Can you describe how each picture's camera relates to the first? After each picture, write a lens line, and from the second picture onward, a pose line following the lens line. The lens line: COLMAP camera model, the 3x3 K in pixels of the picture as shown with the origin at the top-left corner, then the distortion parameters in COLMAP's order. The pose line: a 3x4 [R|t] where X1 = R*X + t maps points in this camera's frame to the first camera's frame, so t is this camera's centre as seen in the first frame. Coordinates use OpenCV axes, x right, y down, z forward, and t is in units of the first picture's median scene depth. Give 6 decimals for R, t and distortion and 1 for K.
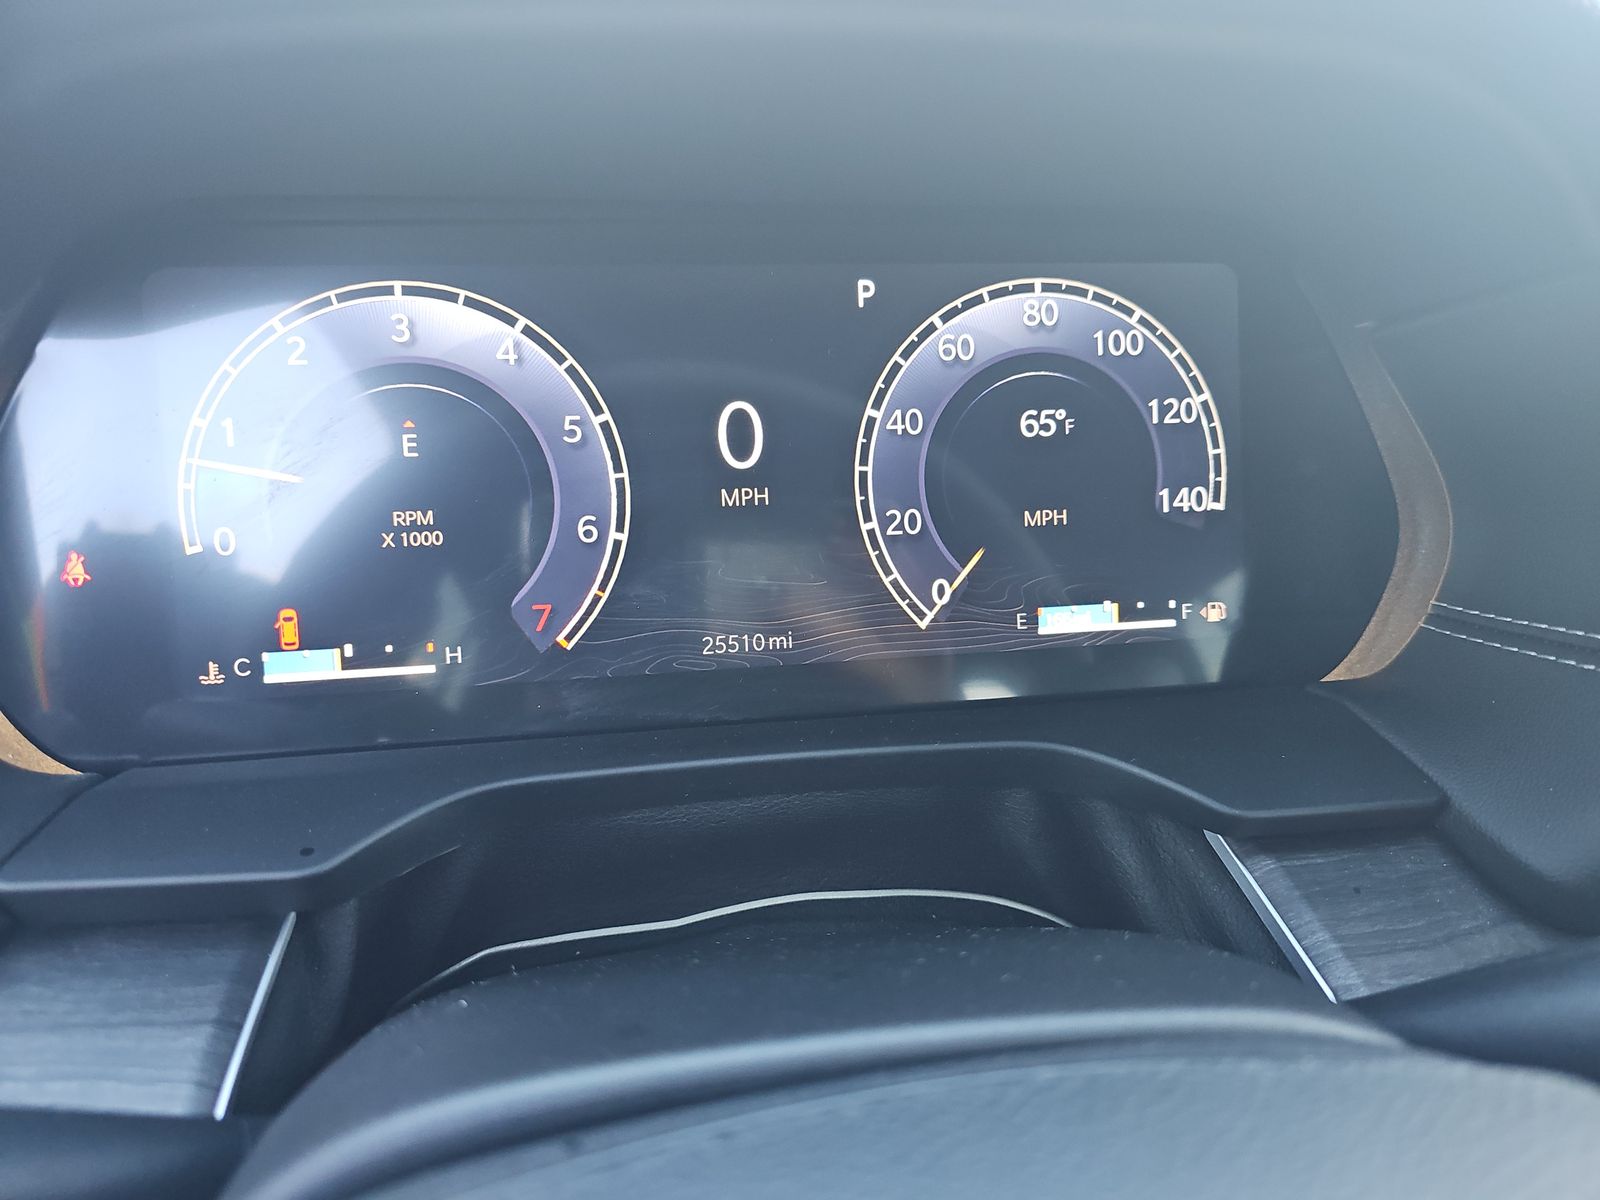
lens RADIAL K [[1067.8, 0, 794.2], [0, 1067.8, 592.7], [0, 0, 1]] dist [0.046099, -0.055268]
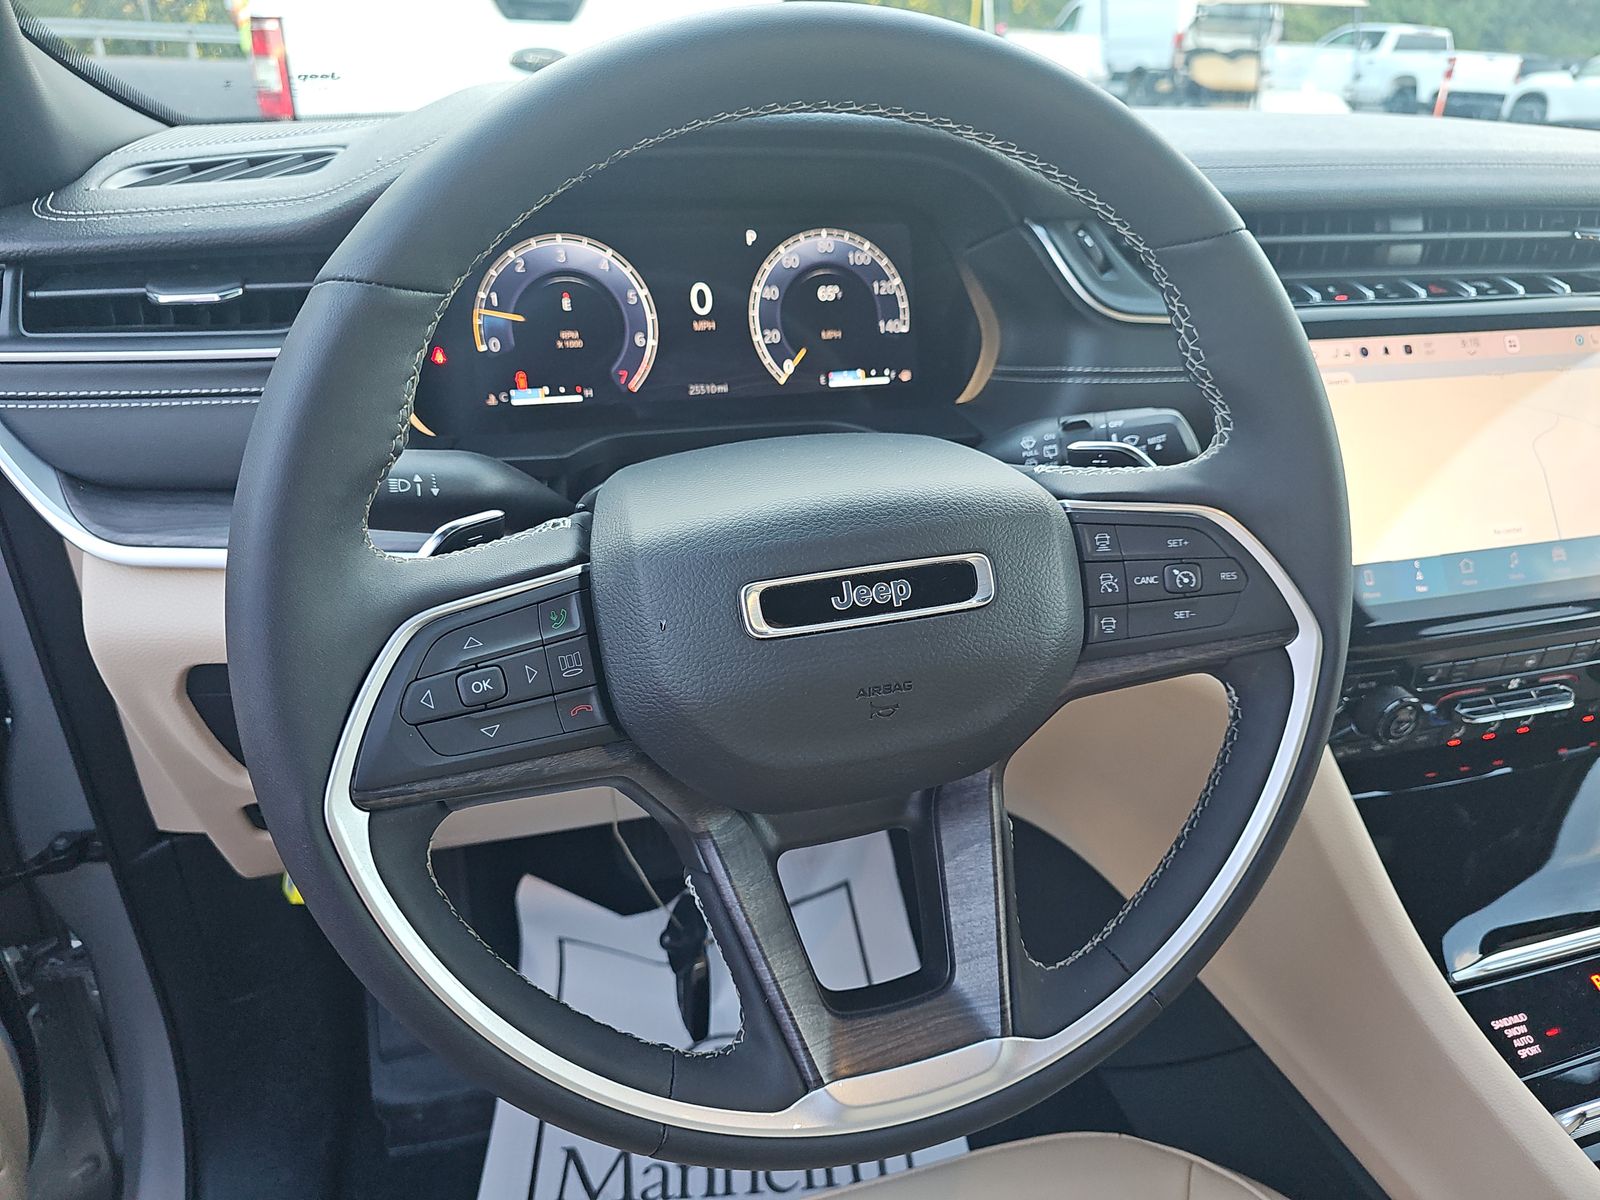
lens RADIAL K [[1068.5, 0, 800.0], [0, 1068.5, 600.0], [0, 0, 1]] dist [0.054043, -0.061360]
pose [[0.993133, -0.047398, 0.106958, -0.116264], [0.039799, 0.996603, 0.072102, 0.347047], [-0.110012, -0.067350, 0.991646, -1.399289]]
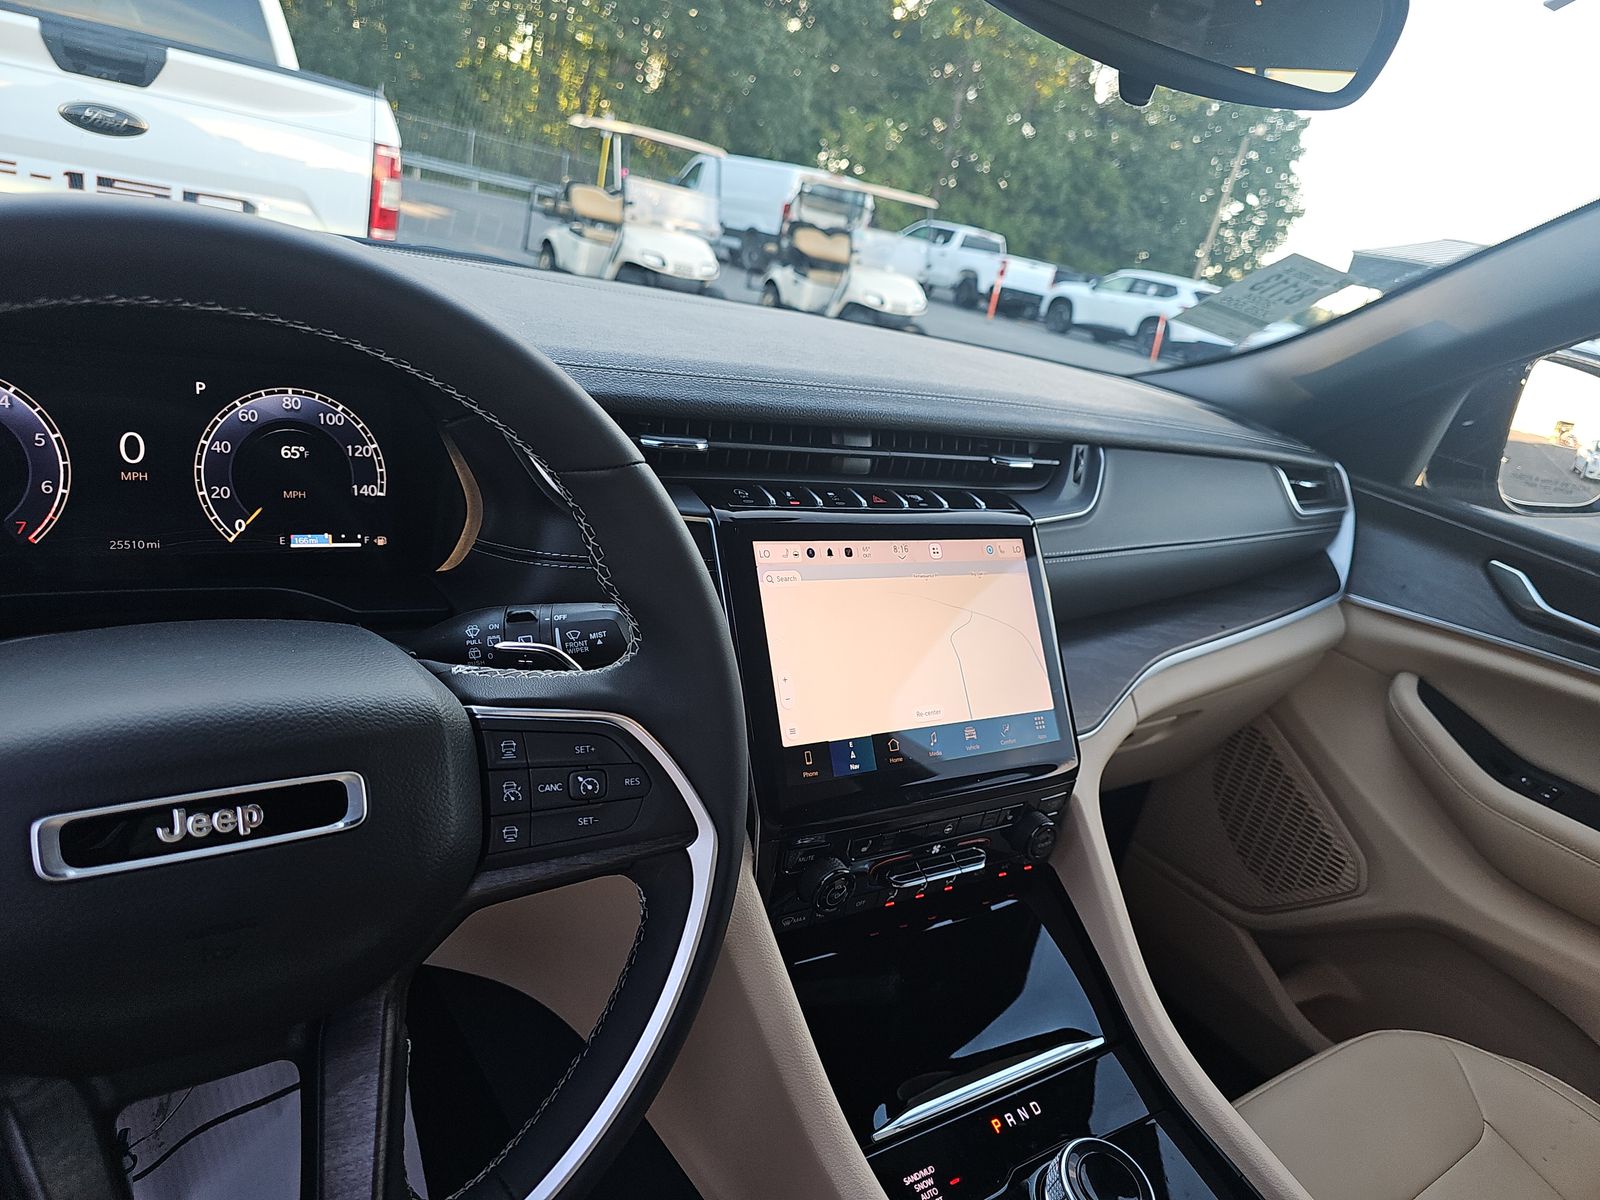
lens RADIAL K [[1067.8, 0, 794.2], [0, 1067.8, 592.7], [0, 0, 1]] dist [0.046099, -0.055268]
pose [[0.900853, 0.011176, 0.433981, 0.206143], [0.000747, 0.999627, -0.027292, 0.199754], [-0.434124, 0.024910, 0.900509, -1.489022]]
